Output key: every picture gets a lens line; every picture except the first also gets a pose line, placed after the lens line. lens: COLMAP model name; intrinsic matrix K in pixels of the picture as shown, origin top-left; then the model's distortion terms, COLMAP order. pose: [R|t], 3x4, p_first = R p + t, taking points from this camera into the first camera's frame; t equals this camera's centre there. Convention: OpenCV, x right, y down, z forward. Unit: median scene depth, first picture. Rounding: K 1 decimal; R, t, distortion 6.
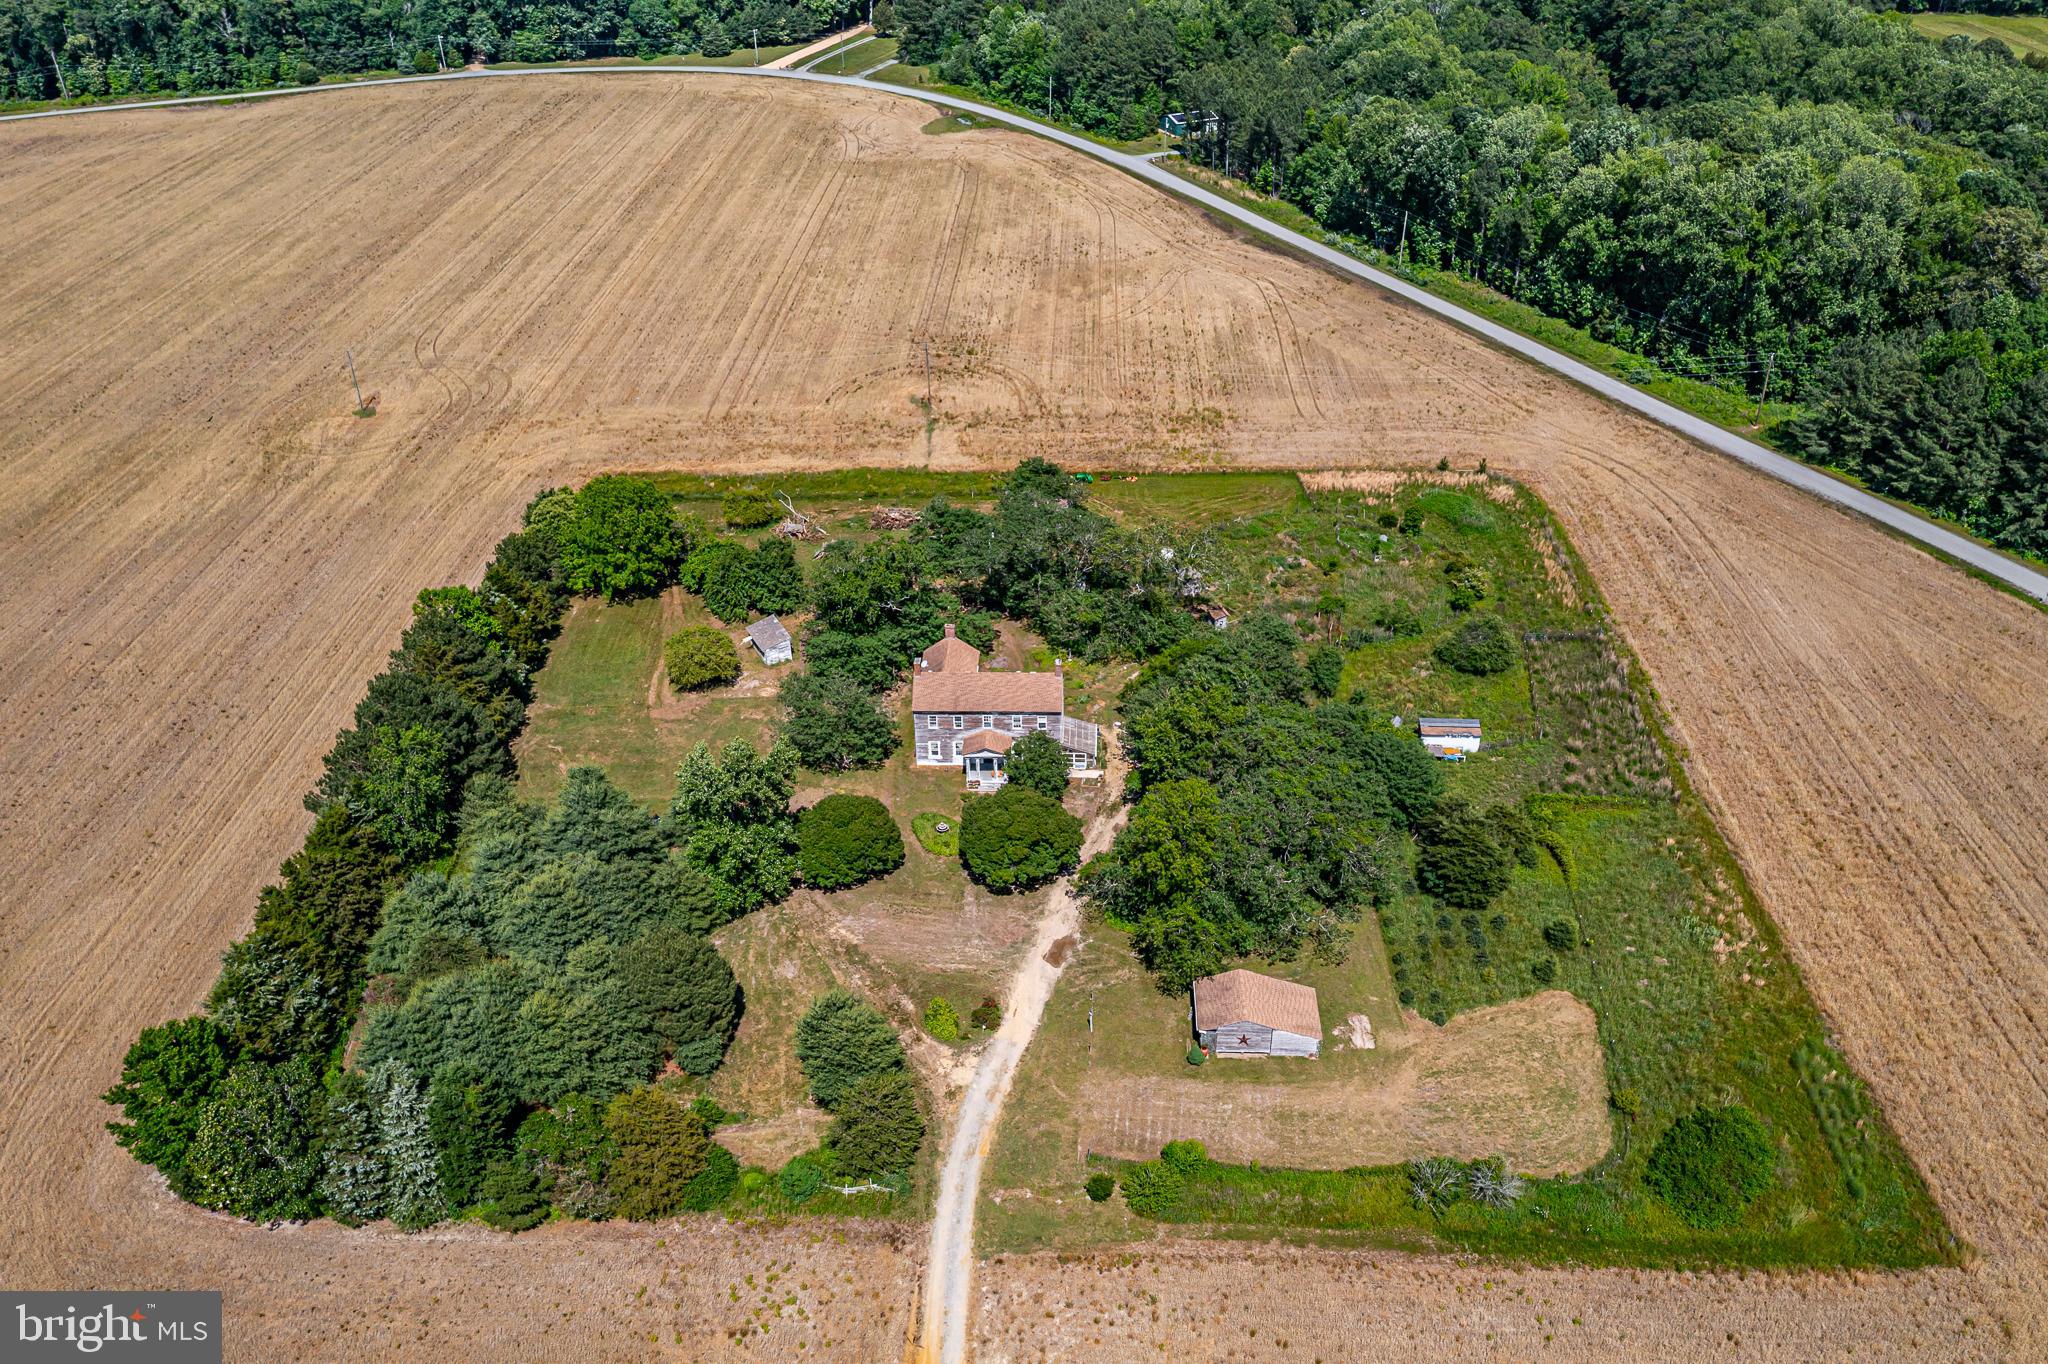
lens RADIAL K [[1631.8, 0, 1022.7], [0, 1631.8, 669.6], [0, 0, 1]] dist [-0.018504, 0.010313]
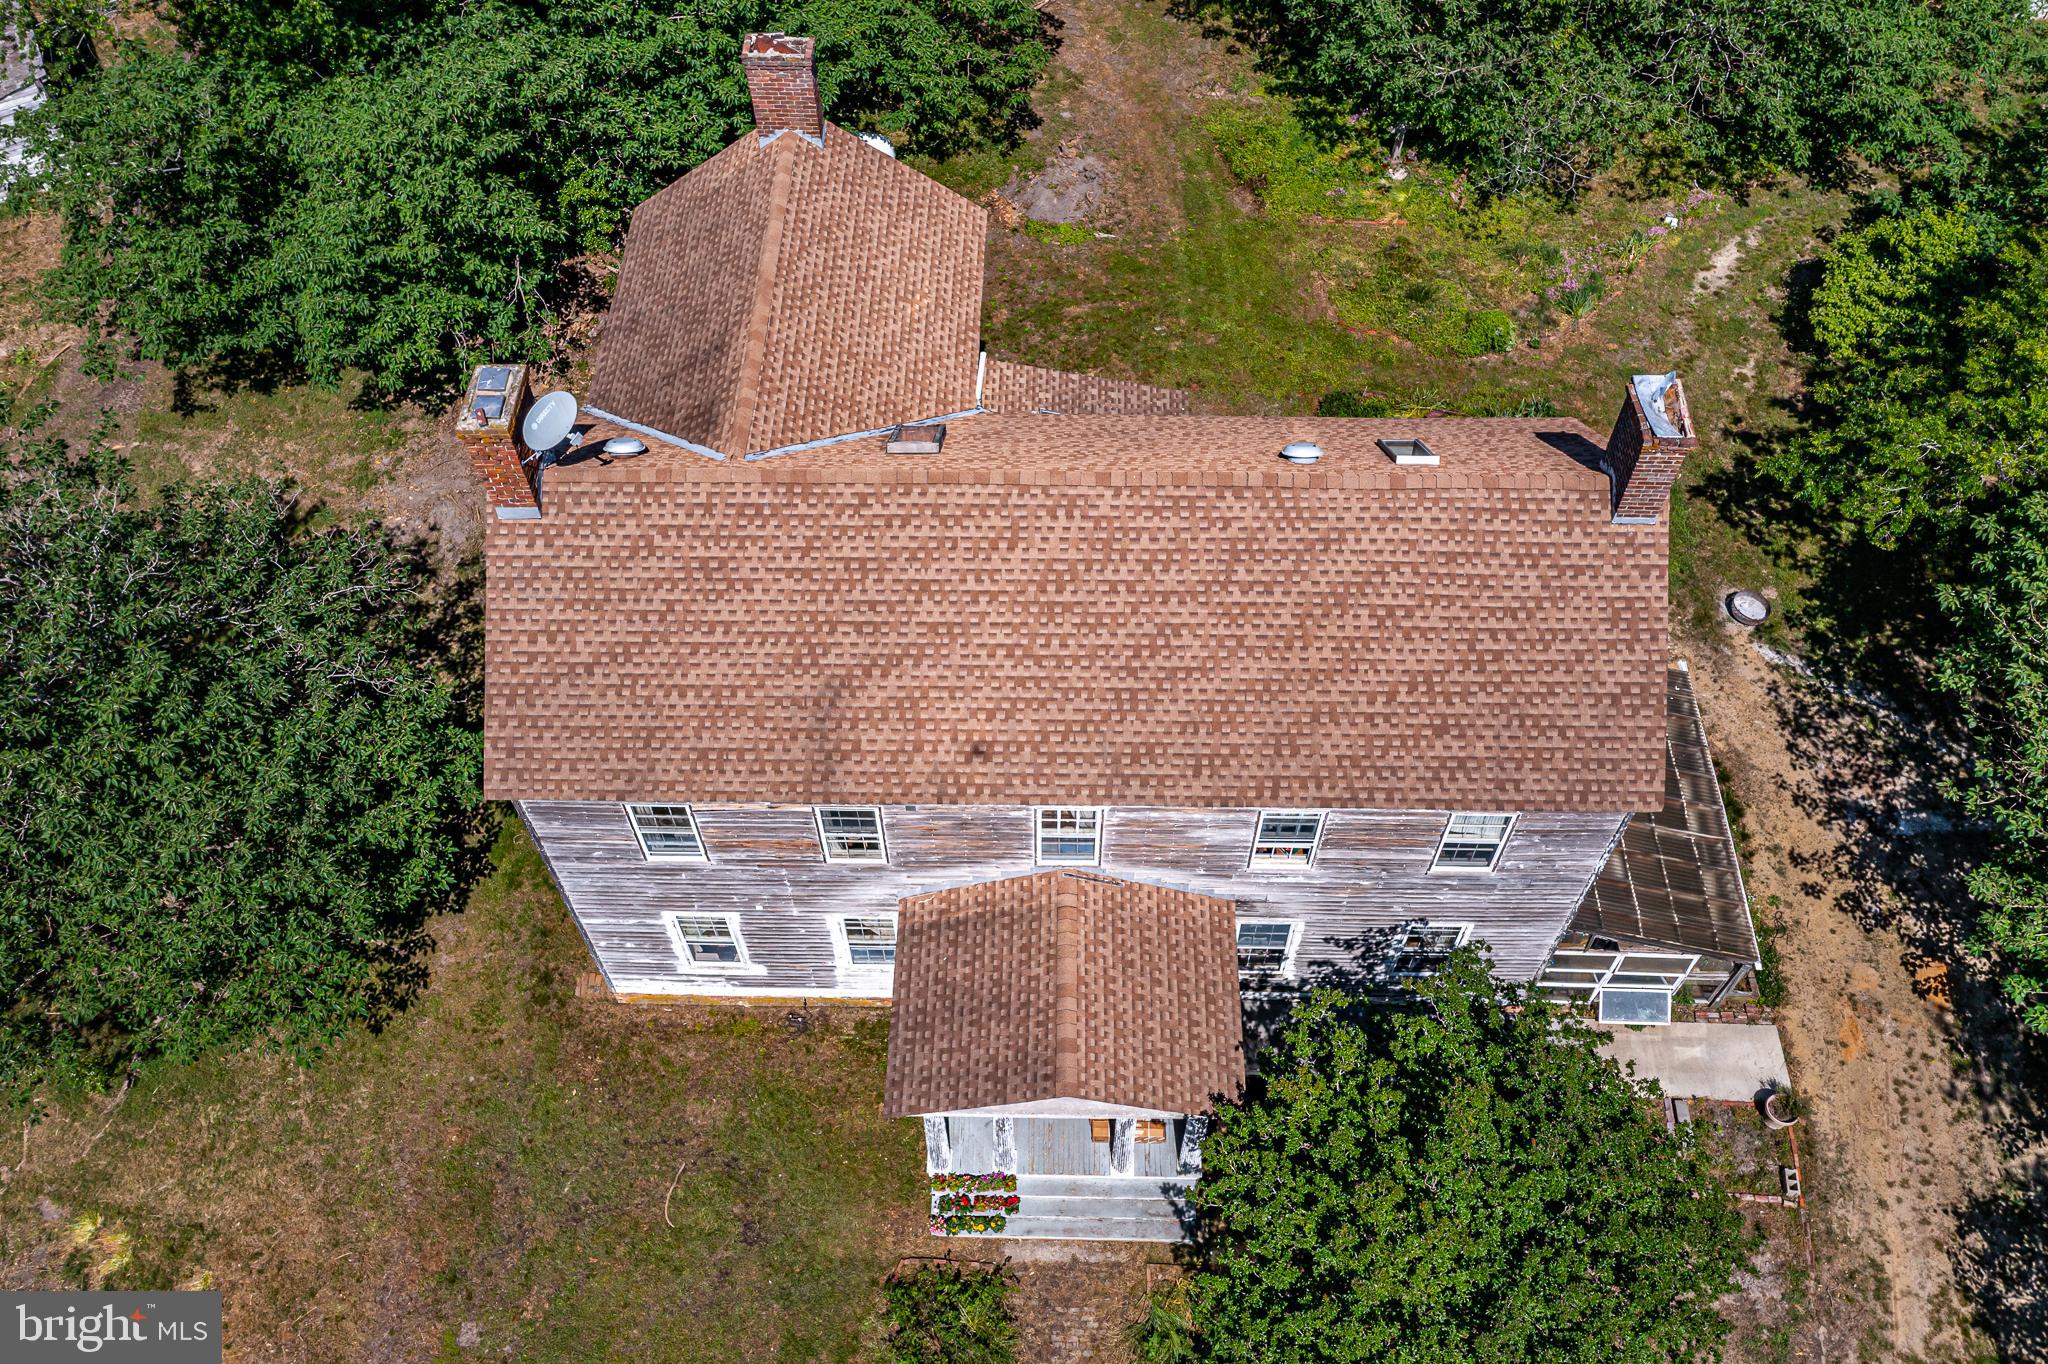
lens RADIAL K [[1631.8, 0, 1014.4], [0, 1631.8, 679.8], [0, 0, 1]] dist [-0.018504, 0.010313]
pose [[0.999809, -0.014288, 0.013311, -0.018938], [0.007855, 0.918319, 0.395762, -0.022929], [-0.017879, -0.395582, 0.918256, 0.602423]]
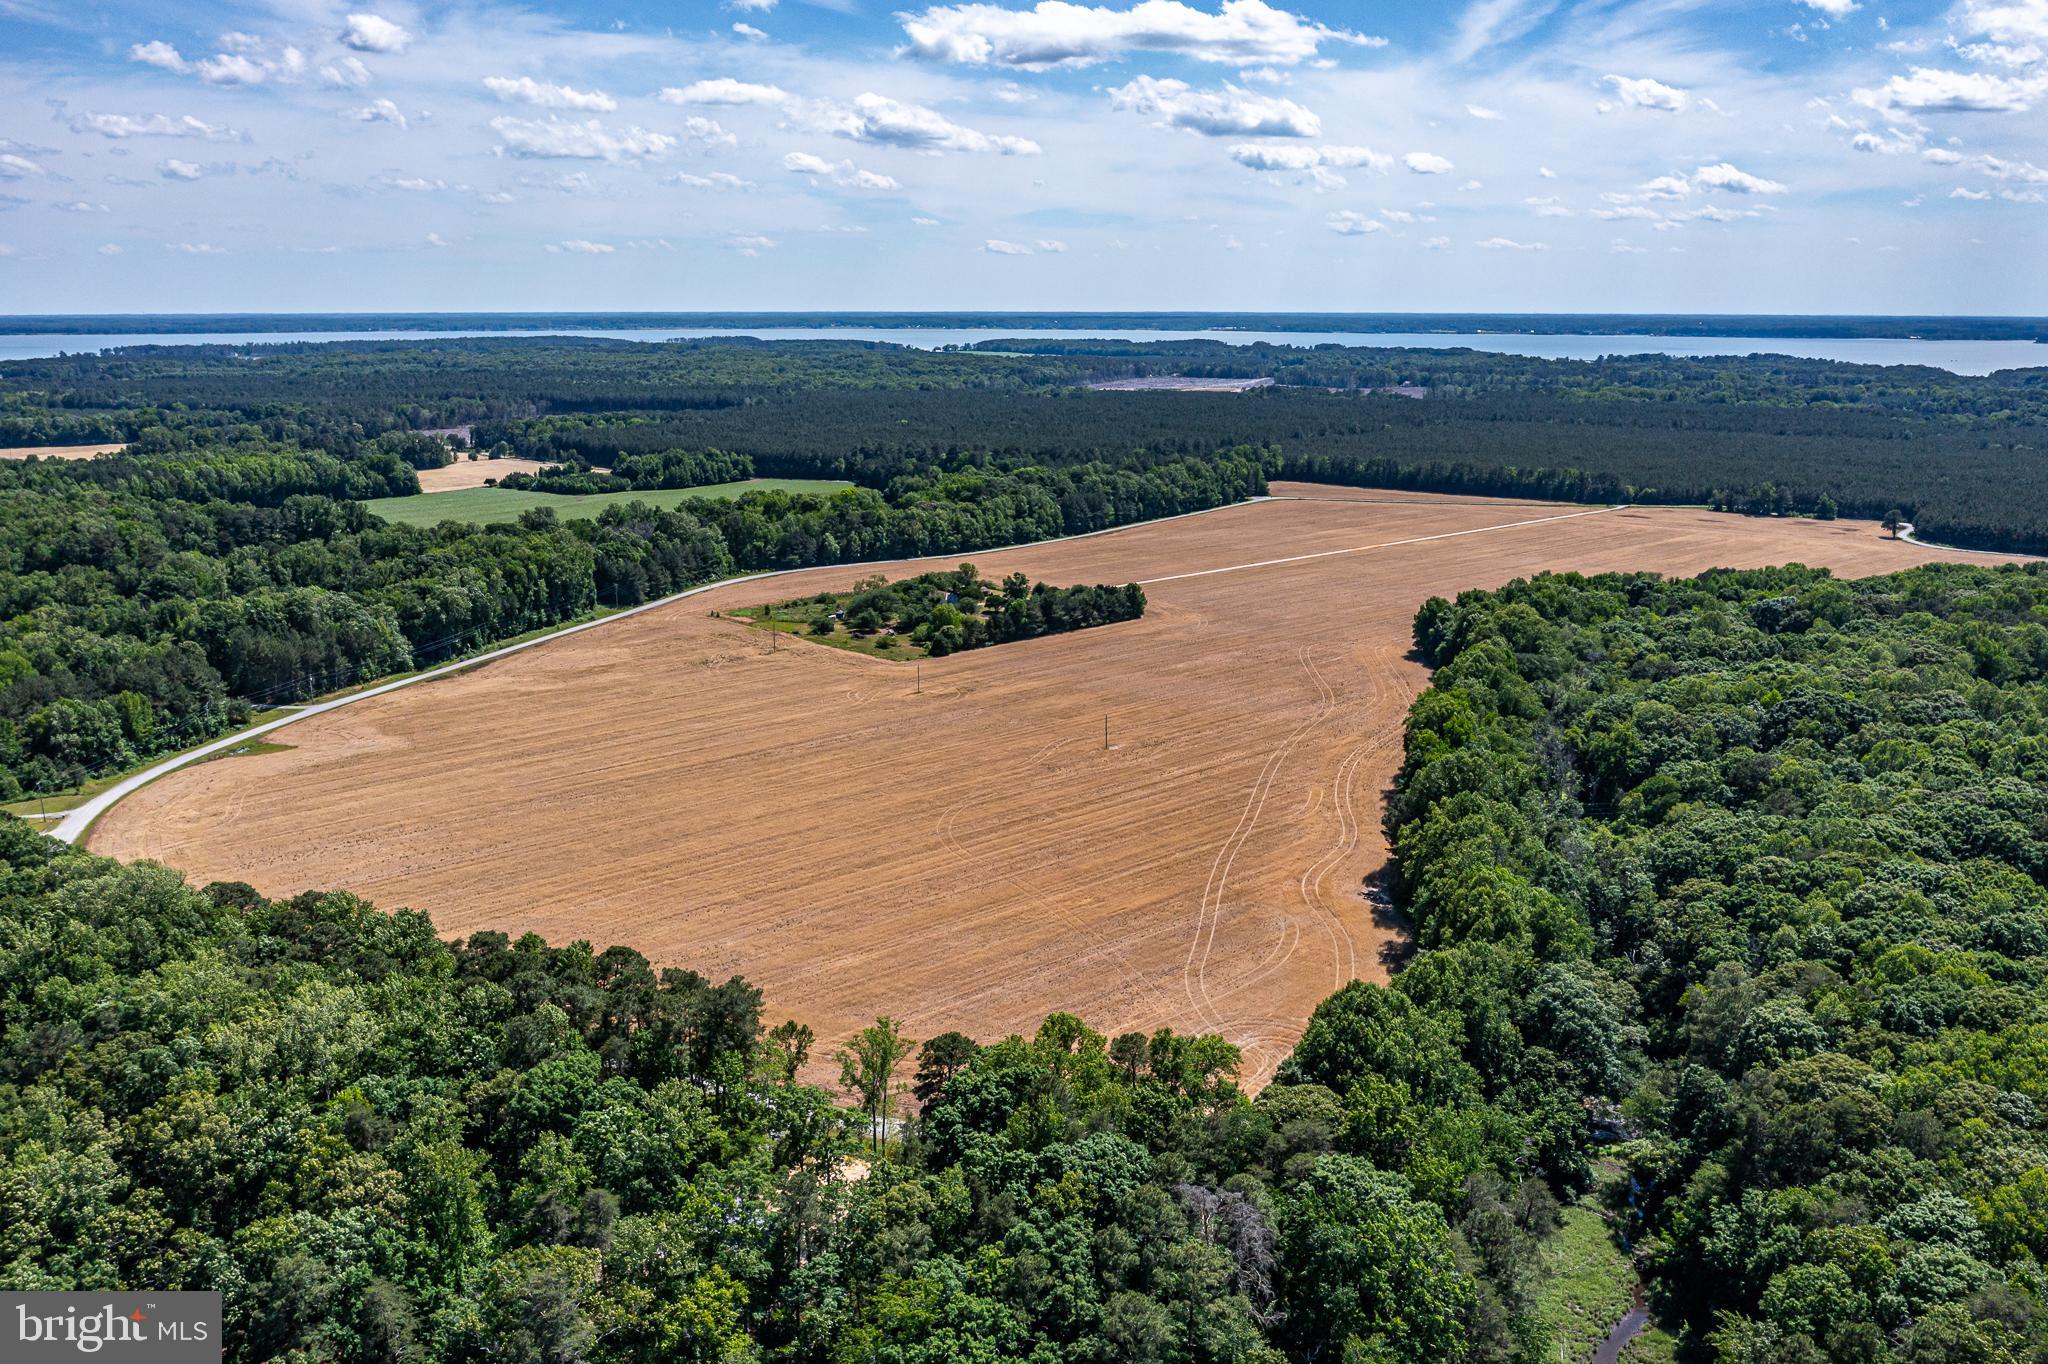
lens RADIAL K [[1631.8, 0, 1028.2], [0, 1631.8, 701.8], [0, 0, 1]] dist [-0.018504, 0.010313]
pose [[-0.695155, -0.153231, 0.702339, -2.122586], [0.389016, 0.741408, 0.546791, -1.335136], [-0.604506, 0.653325, -0.455784, 2.000735]]
